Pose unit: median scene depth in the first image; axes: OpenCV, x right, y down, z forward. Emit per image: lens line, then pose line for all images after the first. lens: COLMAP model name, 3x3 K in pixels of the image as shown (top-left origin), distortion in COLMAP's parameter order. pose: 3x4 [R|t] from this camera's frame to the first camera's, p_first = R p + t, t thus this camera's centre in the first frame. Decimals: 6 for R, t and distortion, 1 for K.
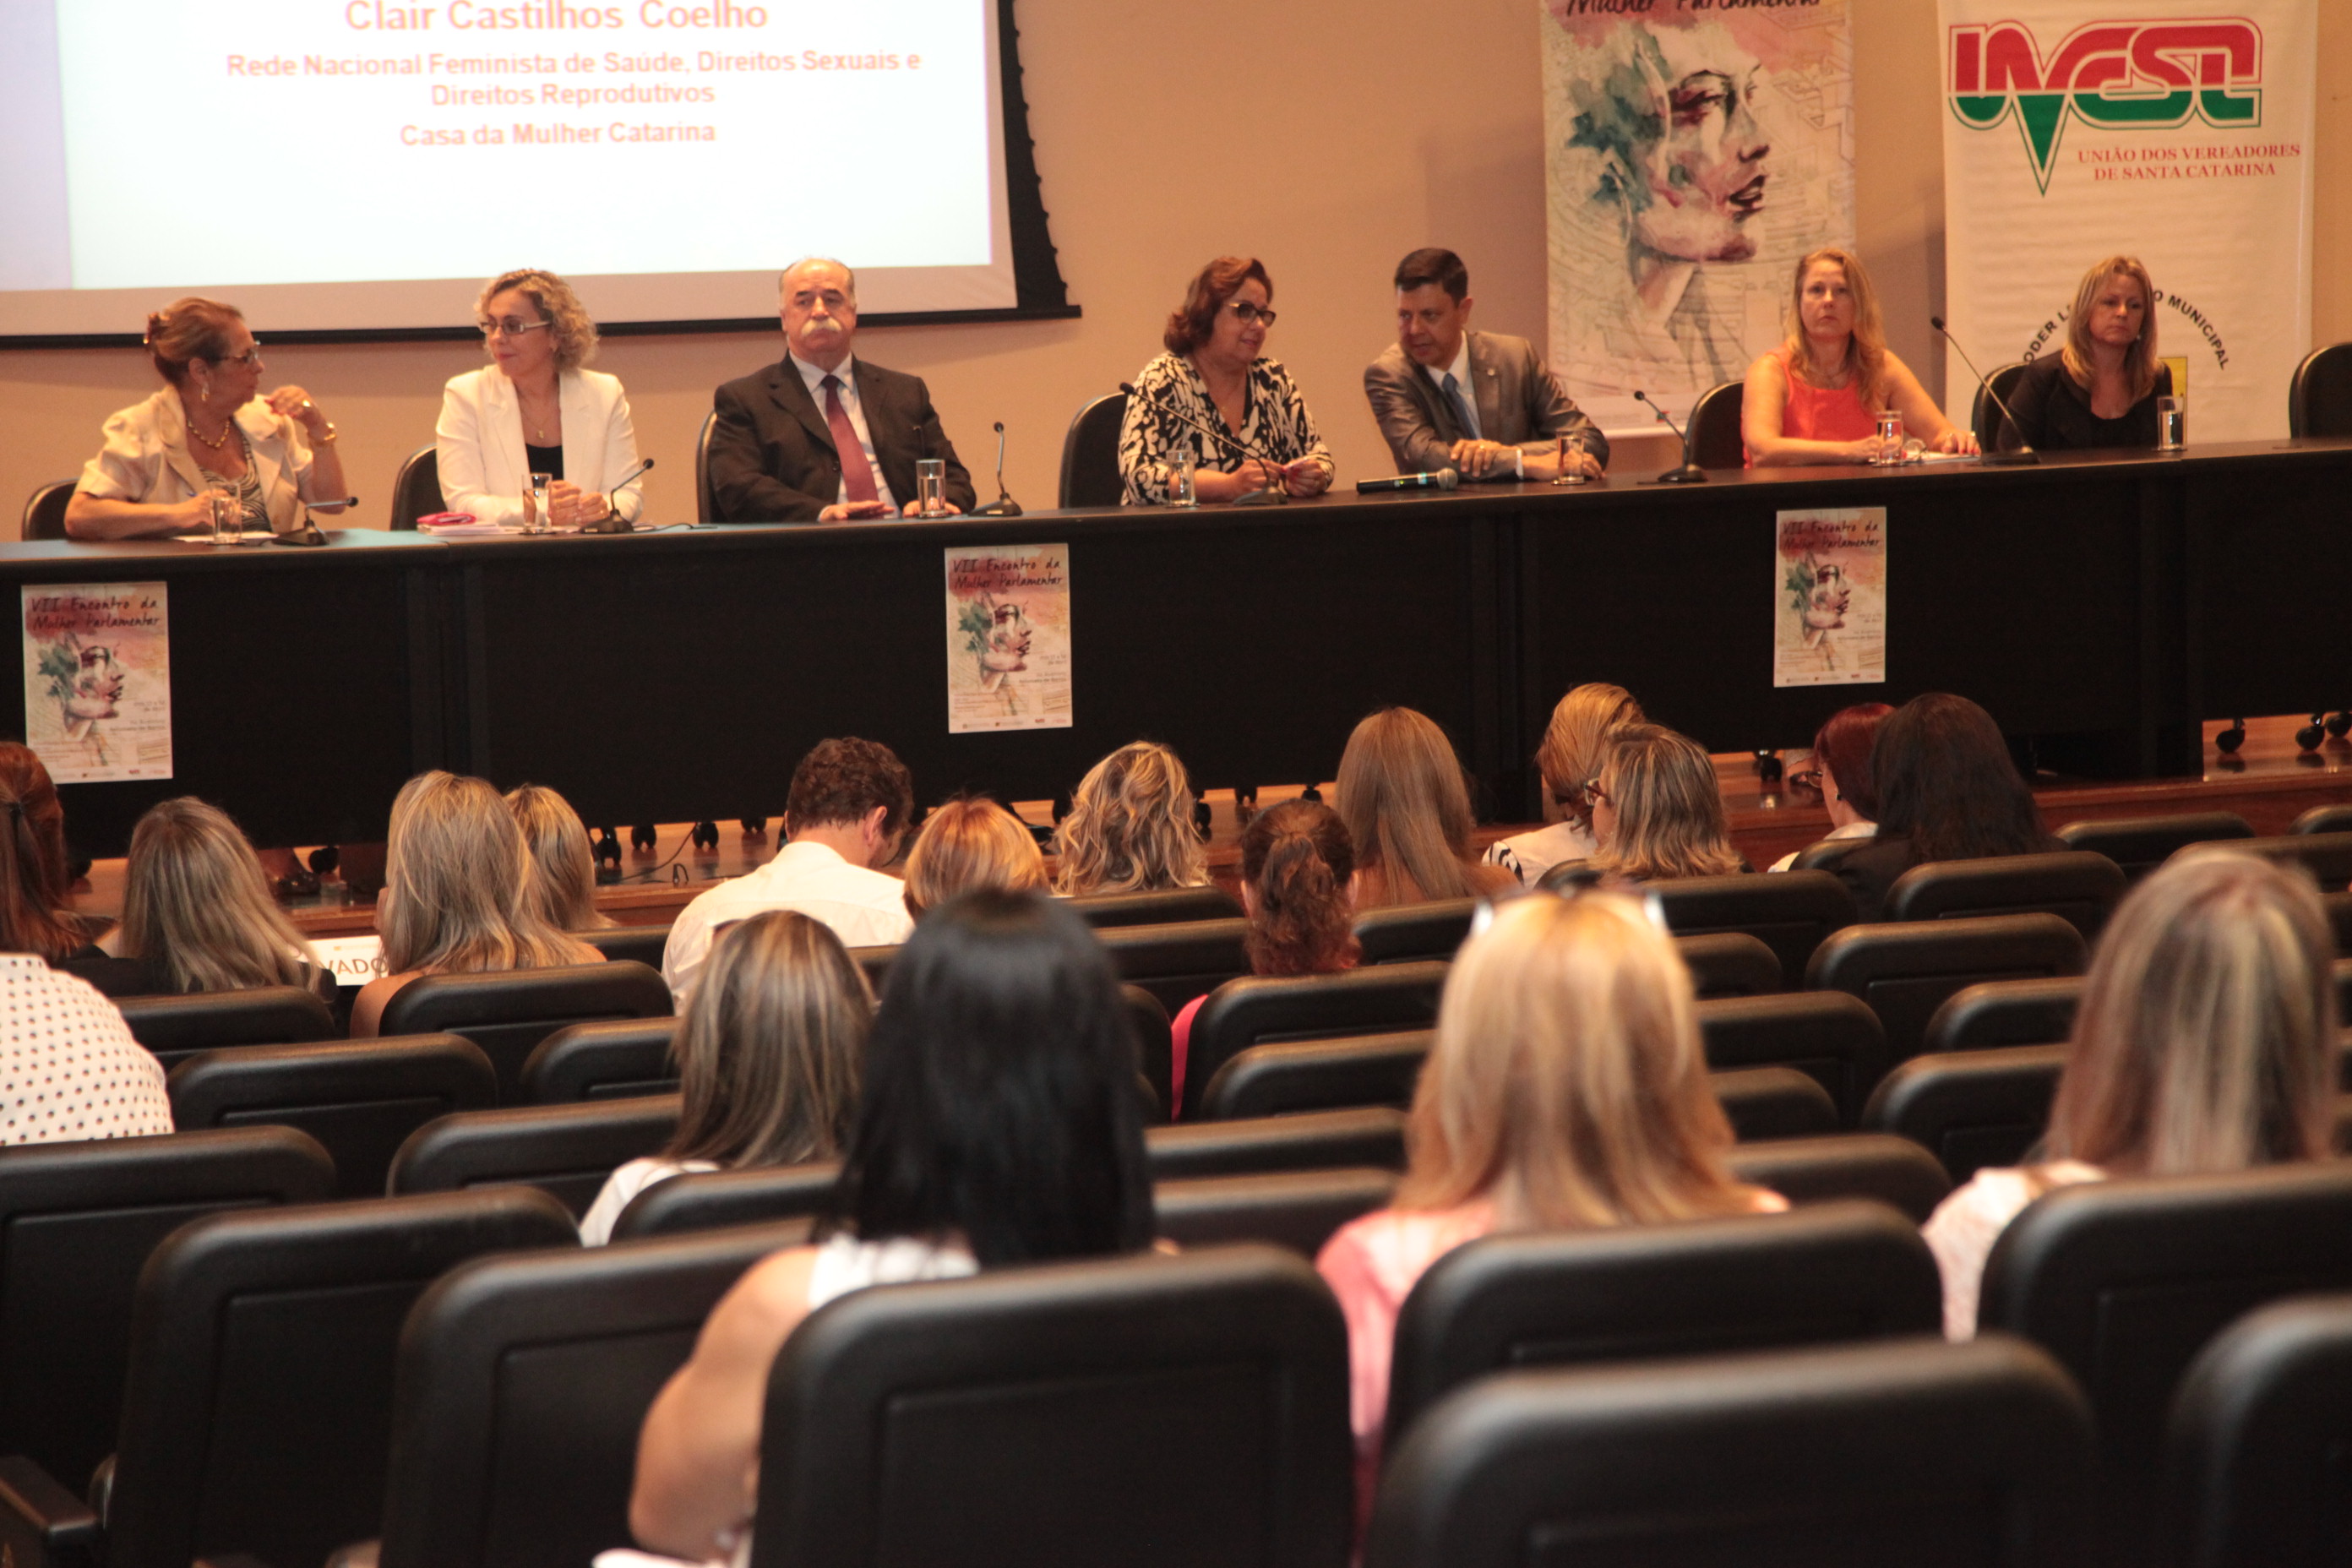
lens RADIAL K [[5969.0, 0, 1153.7], [0, 5969.0, 807.9], [0, 0, 1]] dist [0.552576, 0.000000]
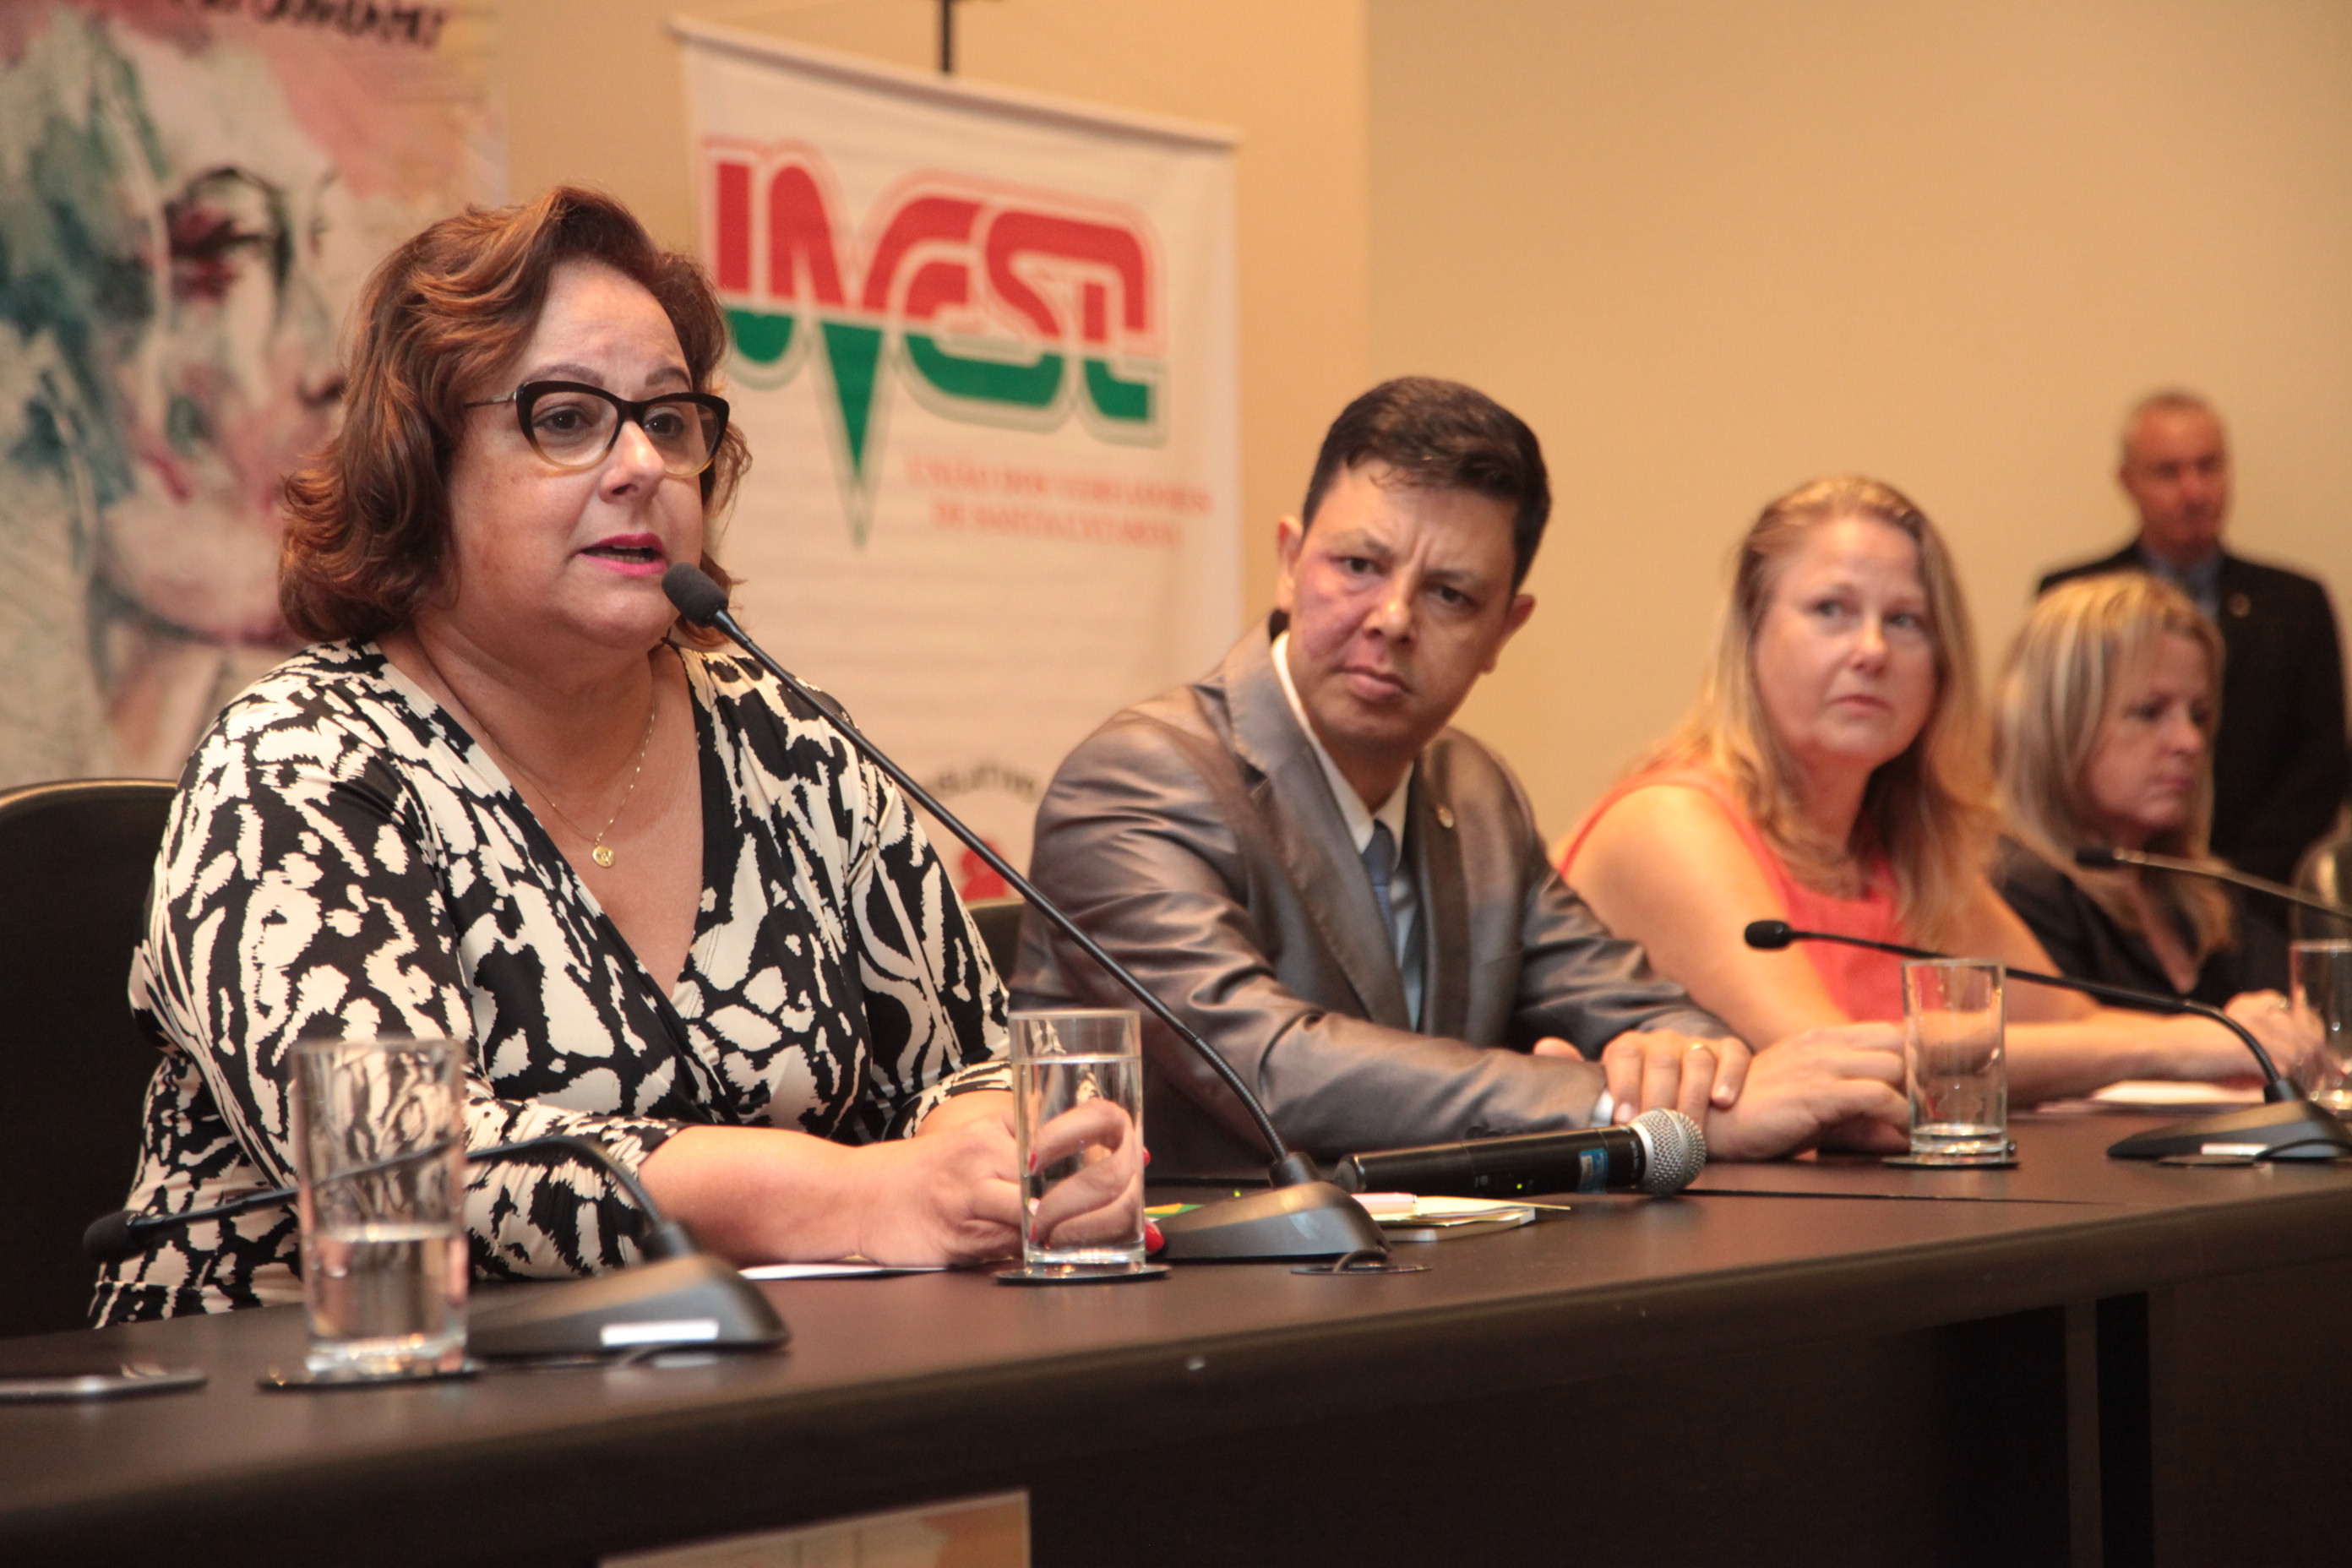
lens RADIAL K [[6219.8, 0, 1199.4], [0, 6219.8, 763.4], [0, 0, 1]] dist [0.709107, 0.000000]
pose [[0.802843, 0.032462, 0.595306, -0.104551], [0.043033, 0.992757, -0.112172, -0.034547], [-0.594636, 0.115674, 0.795630, 0.643403]]
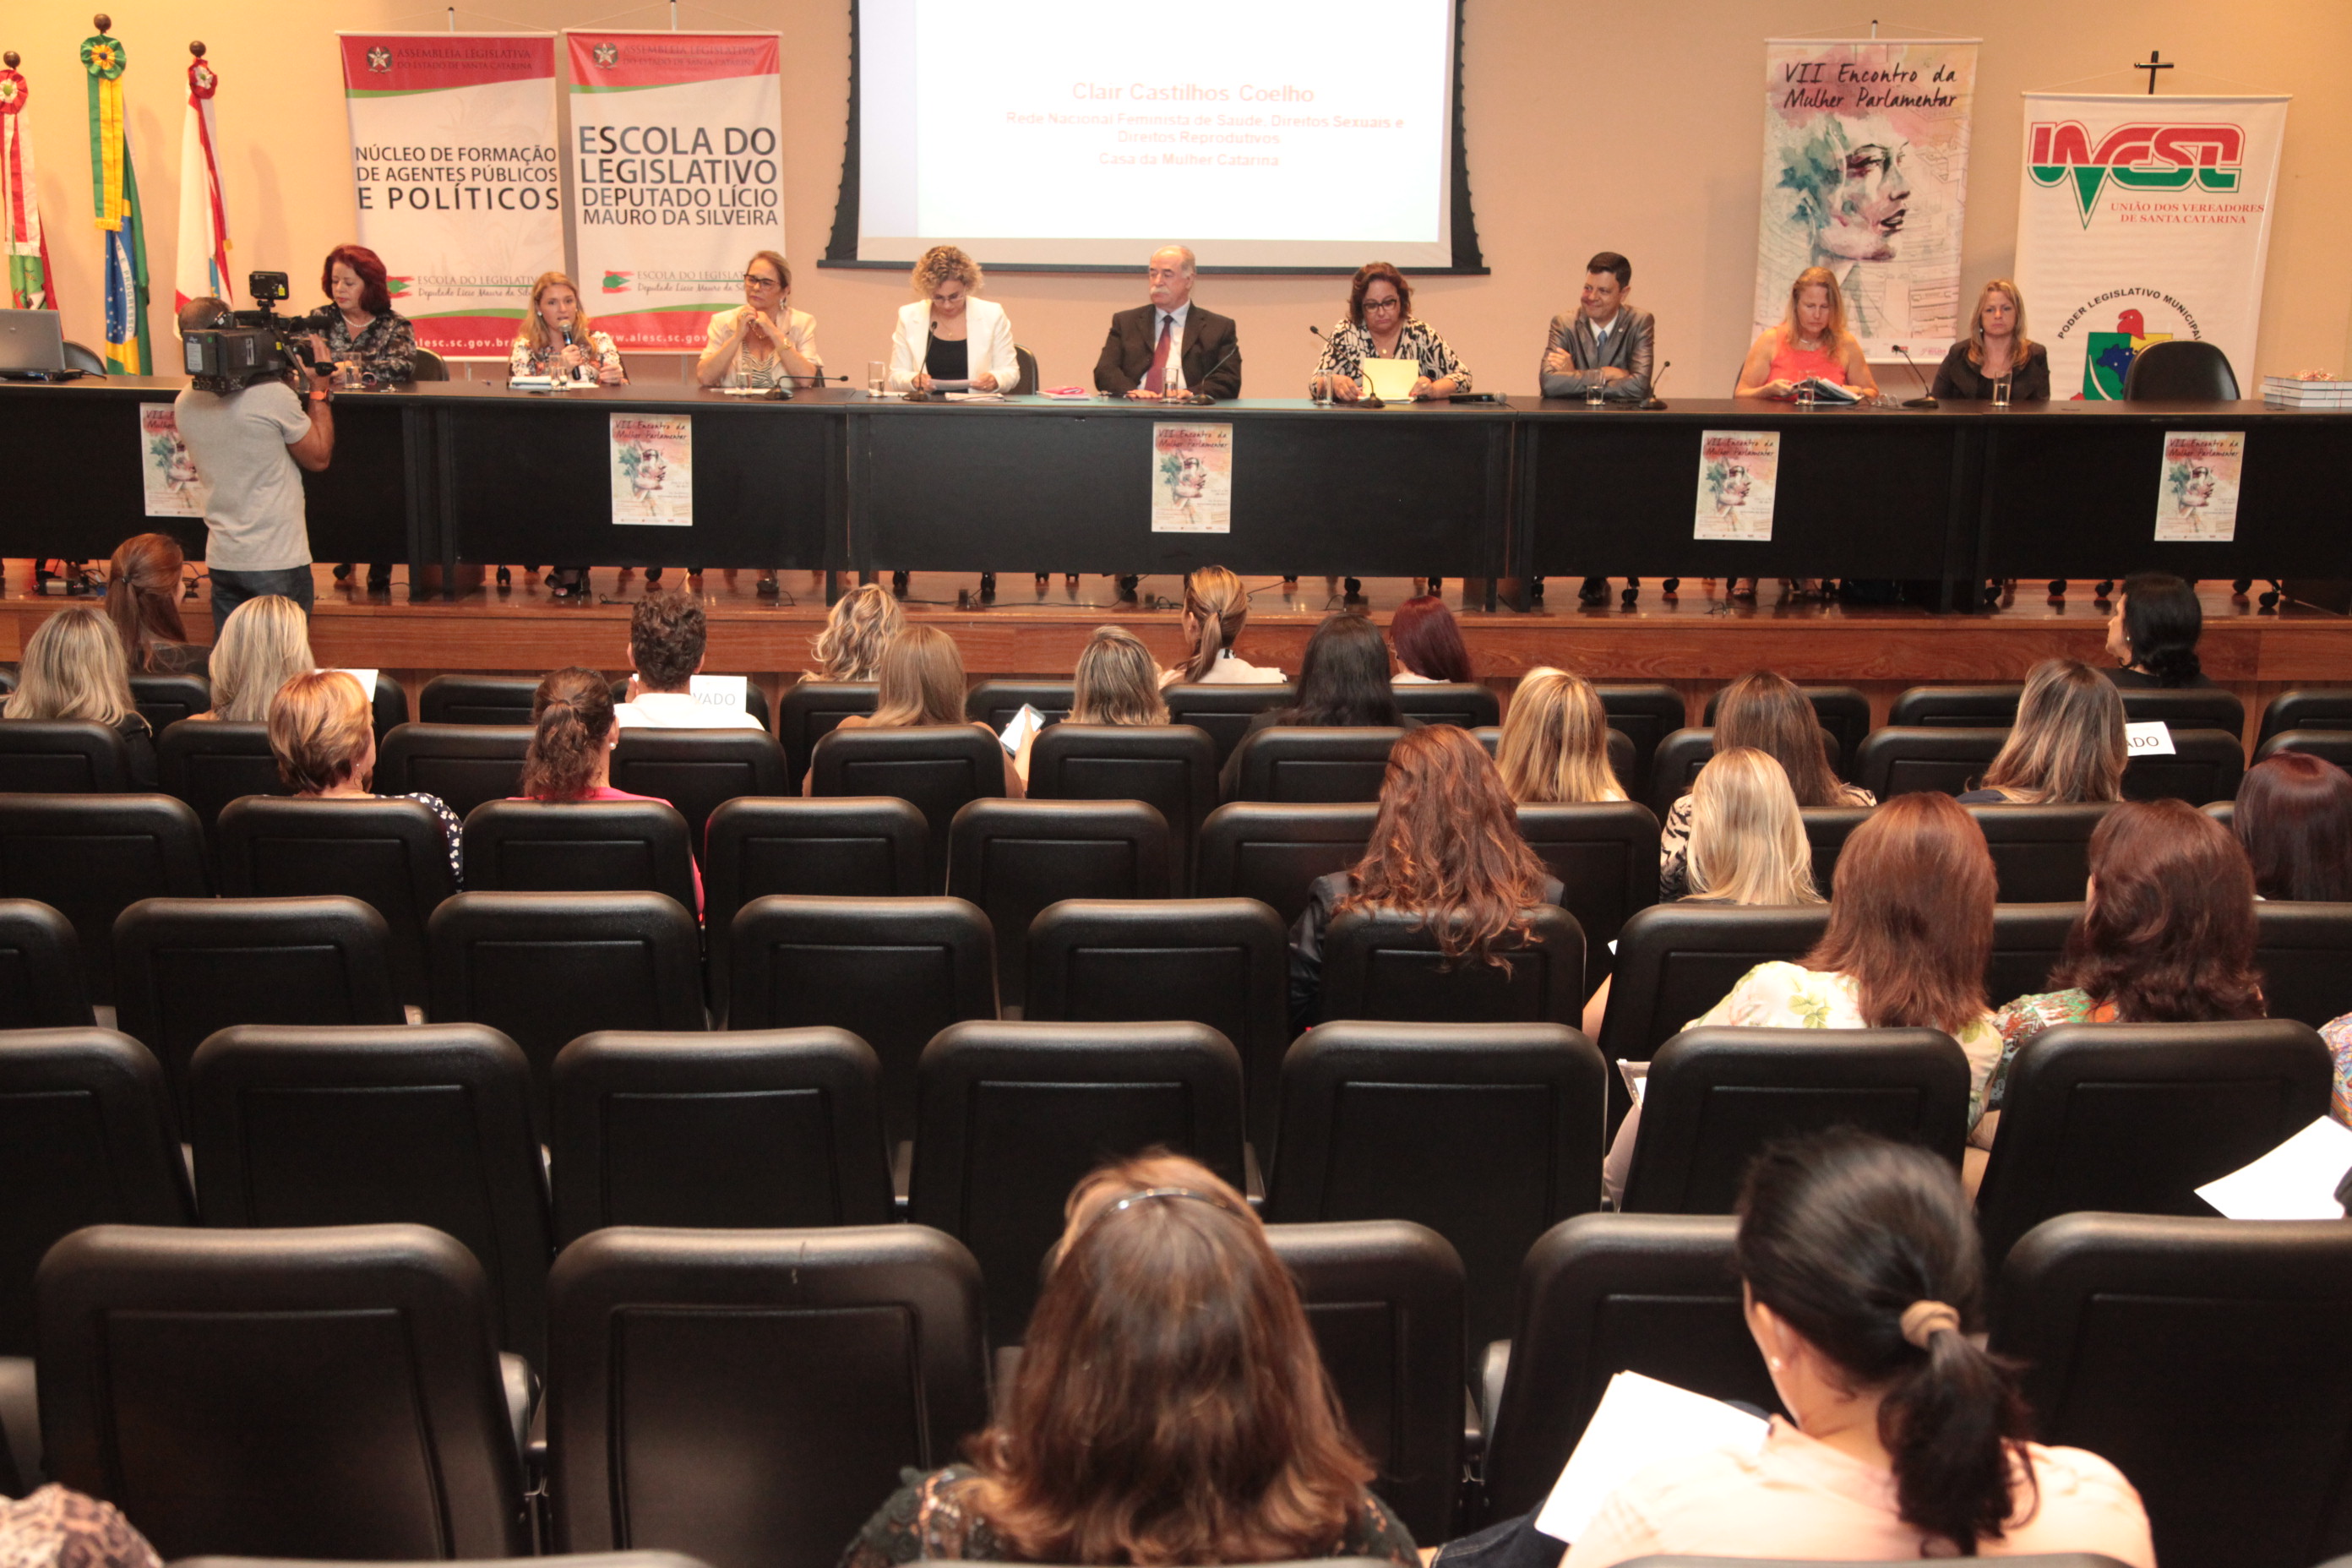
lens RADIAL K [[2737.6, 0, 1177.2], [0, 2737.6, 783.5], [0, 0, 1]] dist [0.100401, 0.000000]
pose [[0.939099, 0.113953, -0.324204, 0.180837], [-0.073868, 0.988305, 0.133405, -0.035768], [0.335615, -0.101333, 0.936533, 0.204101]]
